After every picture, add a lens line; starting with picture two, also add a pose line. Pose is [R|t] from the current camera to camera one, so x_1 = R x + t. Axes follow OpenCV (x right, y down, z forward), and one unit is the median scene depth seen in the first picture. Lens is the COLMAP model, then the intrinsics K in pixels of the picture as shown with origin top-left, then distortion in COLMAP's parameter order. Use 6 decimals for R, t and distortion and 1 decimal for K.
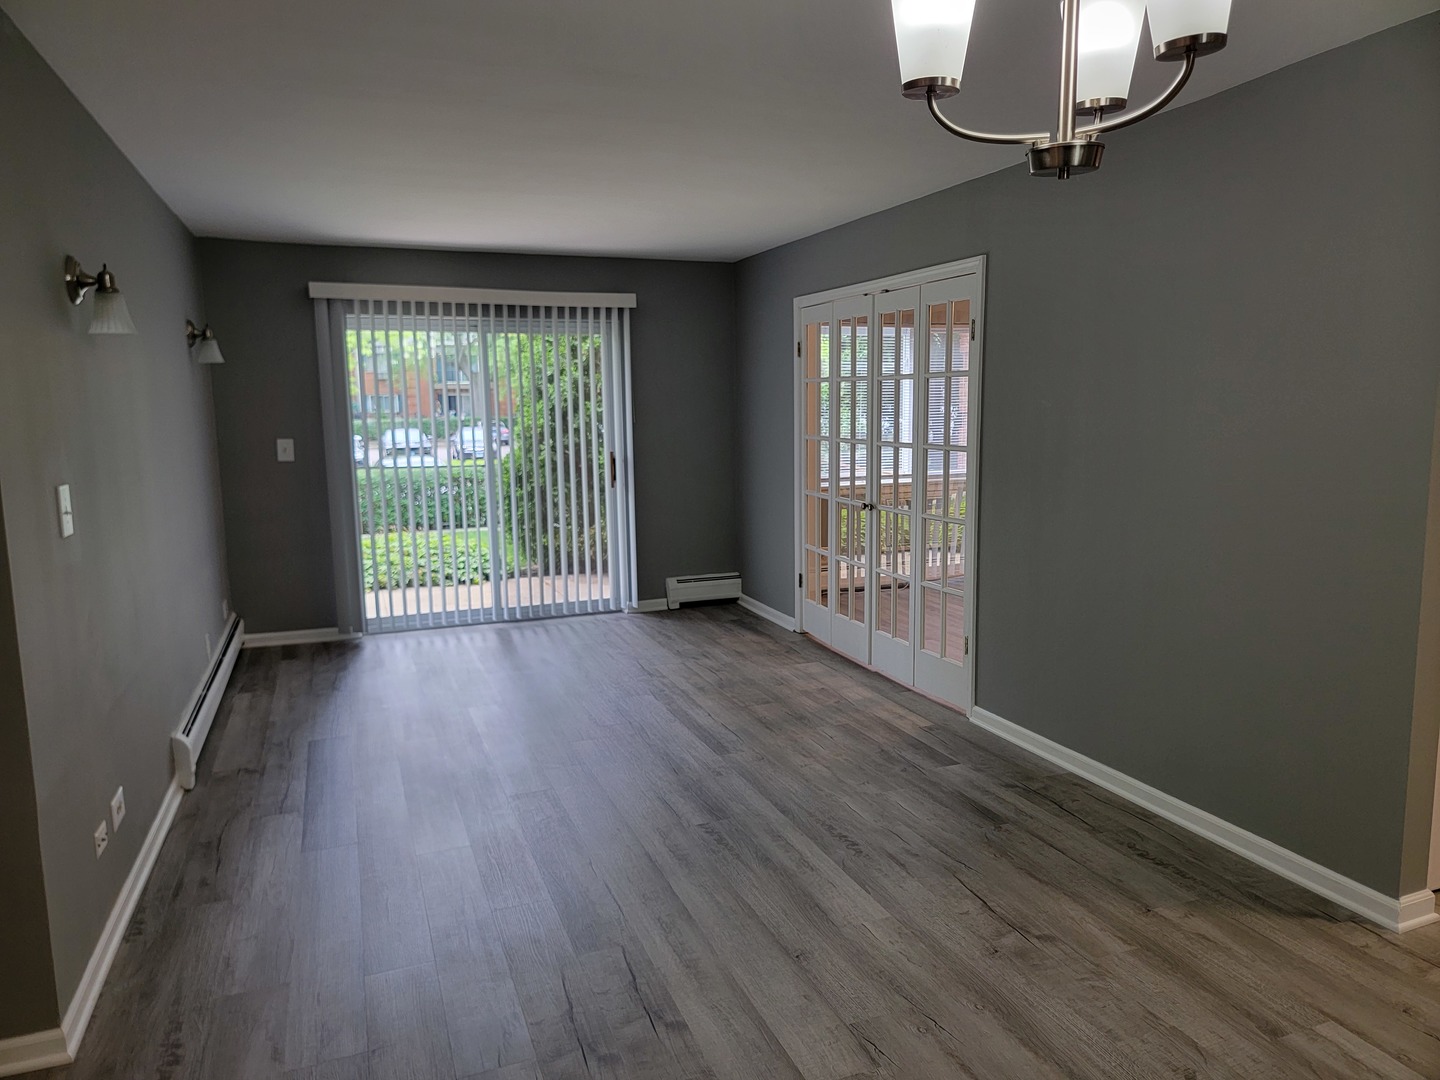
lens RADIAL K [[1010.9, 0, 739.0], [0, 1010.9, 522.0], [0, 0, 1]] dist [0.045744, -0.024919]
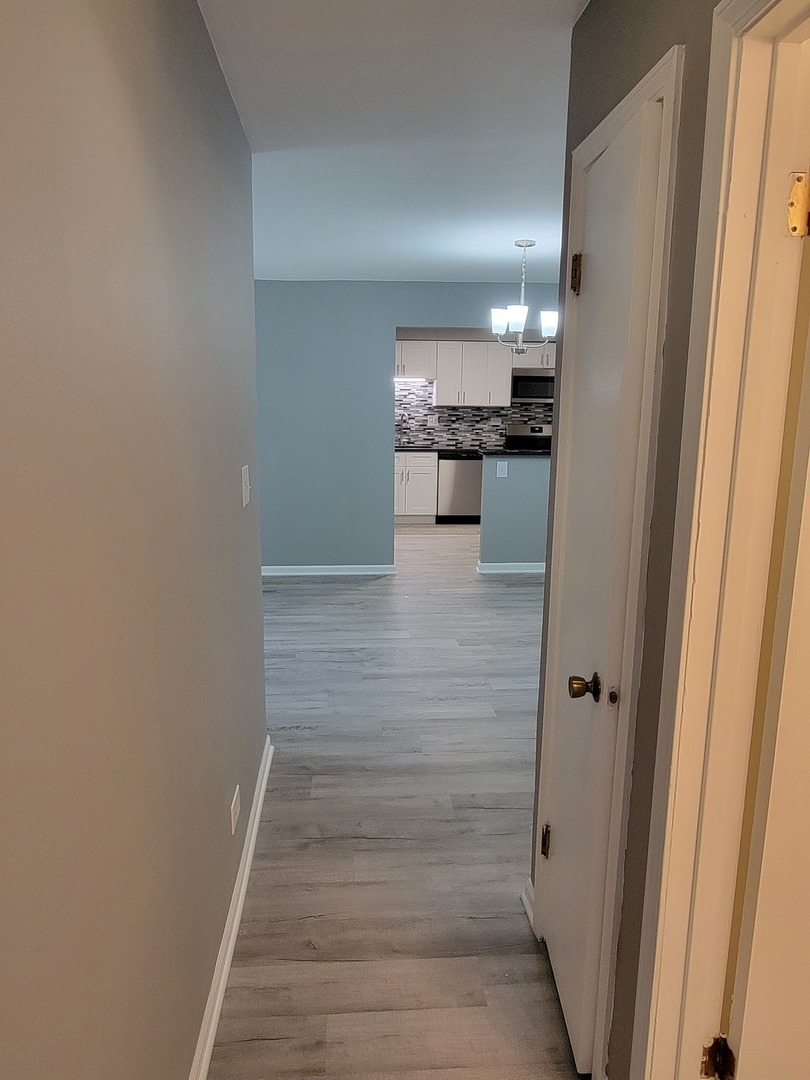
lens RADIAL K [[760.9, 0, 395.0], [0, 760.9, 548.9], [0, 0, 1]] dist [-0.009727, 0.000906]
pose [[0.303353, -0.175554, 0.936567, -1.329789], [0.100794, 0.983280, 0.151663, -0.028729], [-0.947532, 0.048393, 0.315975, 0.223203]]
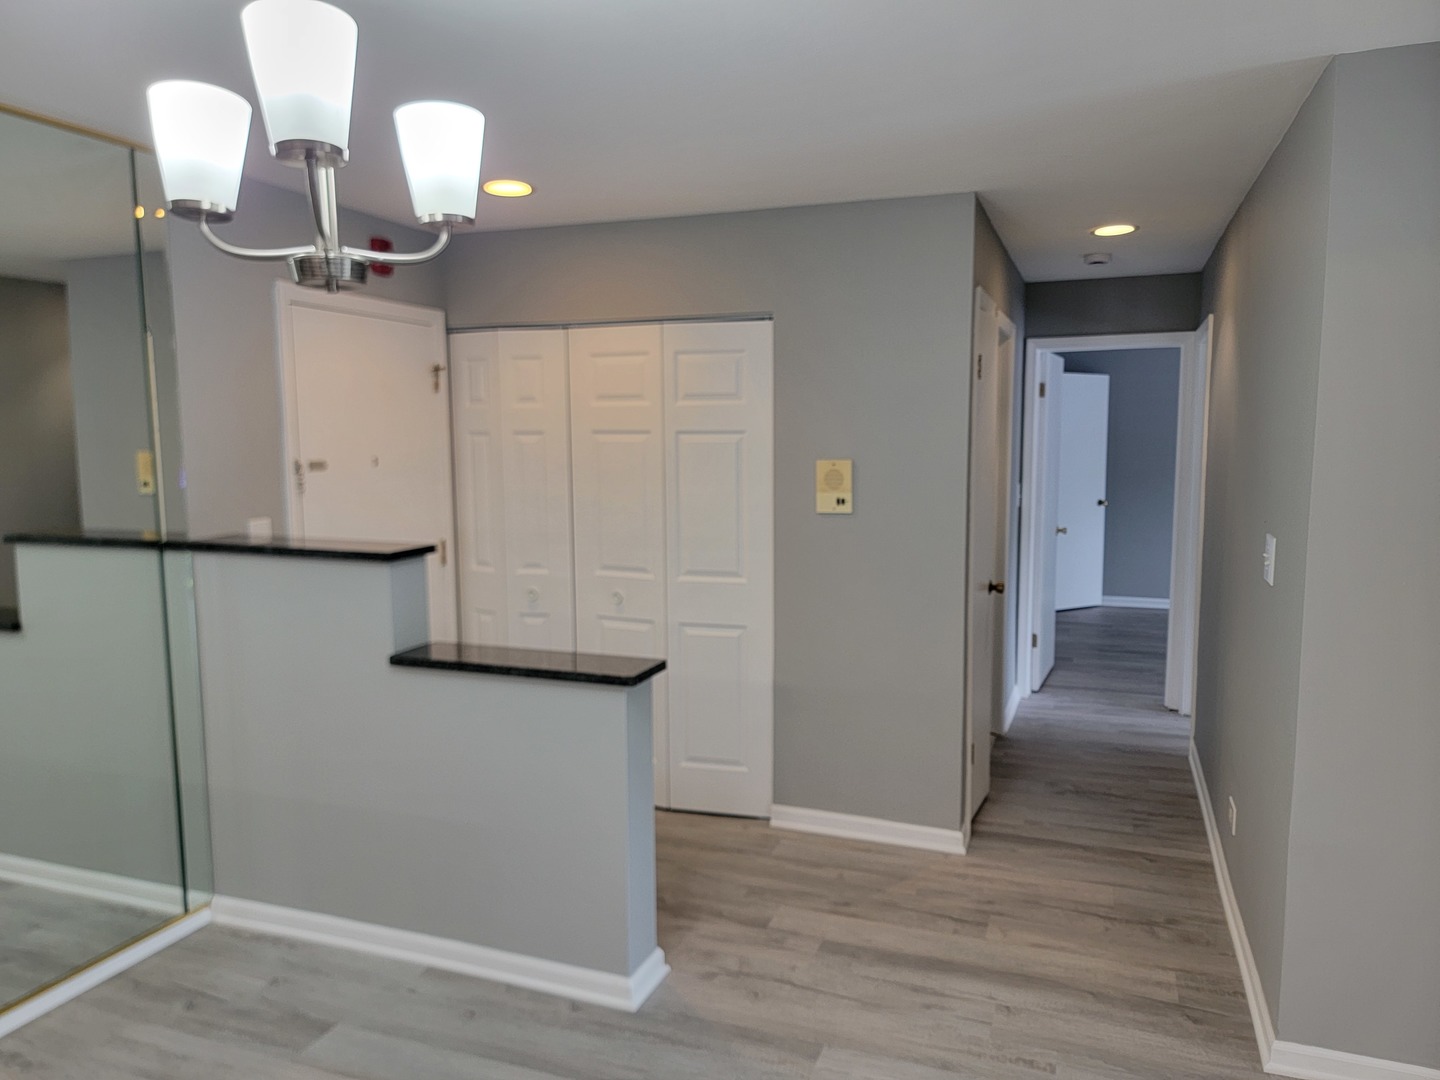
lens RADIAL K [[1010.9, 0, 731.3], [0, 1010.9, 545.5], [0, 0, 1]] dist [0.045744, -0.024919]
pose [[-0.662193, 0.101460, -0.742433, 0.343740], [-0.078630, 0.975913, 0.203499, -0.141487], [0.745196, 0.193133, -0.638265, 0.834963]]
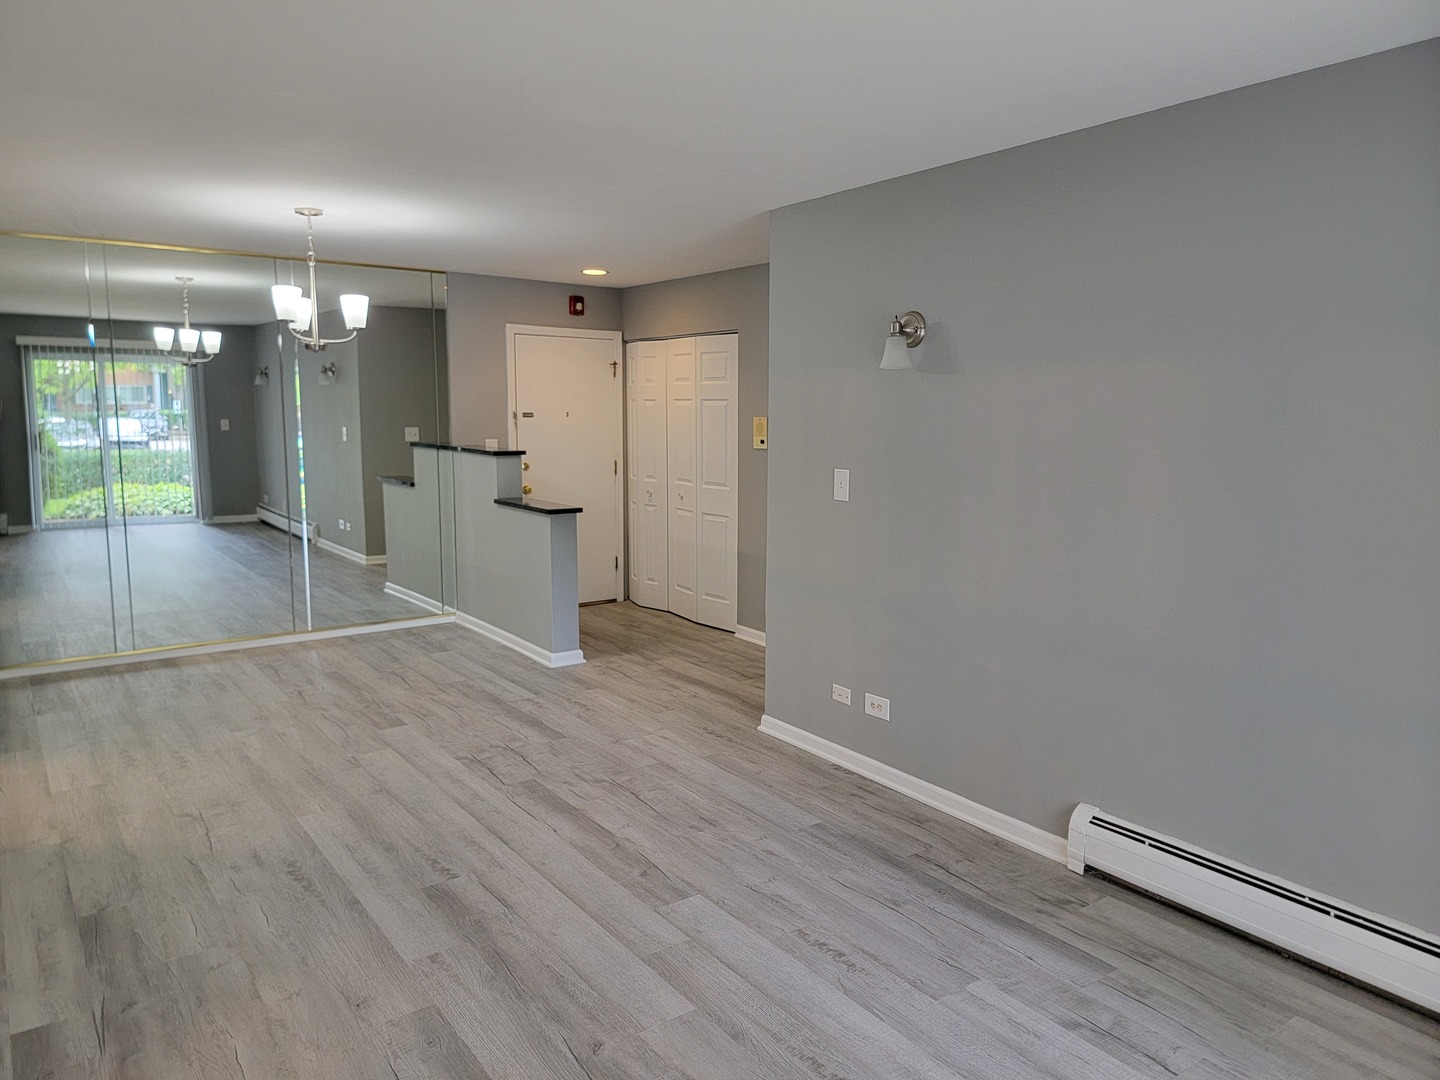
lens RADIAL K [[1010.9, 0, 741.9], [0, 1010.9, 527.9], [0, 0, 1]] dist [0.045744, -0.024919]
pose [[-0.965062, 0.037661, -0.259299, -0.066511], [-0.026210, 0.970778, 0.238543, -0.266422], [0.260706, 0.237005, -0.935874, 2.035117]]
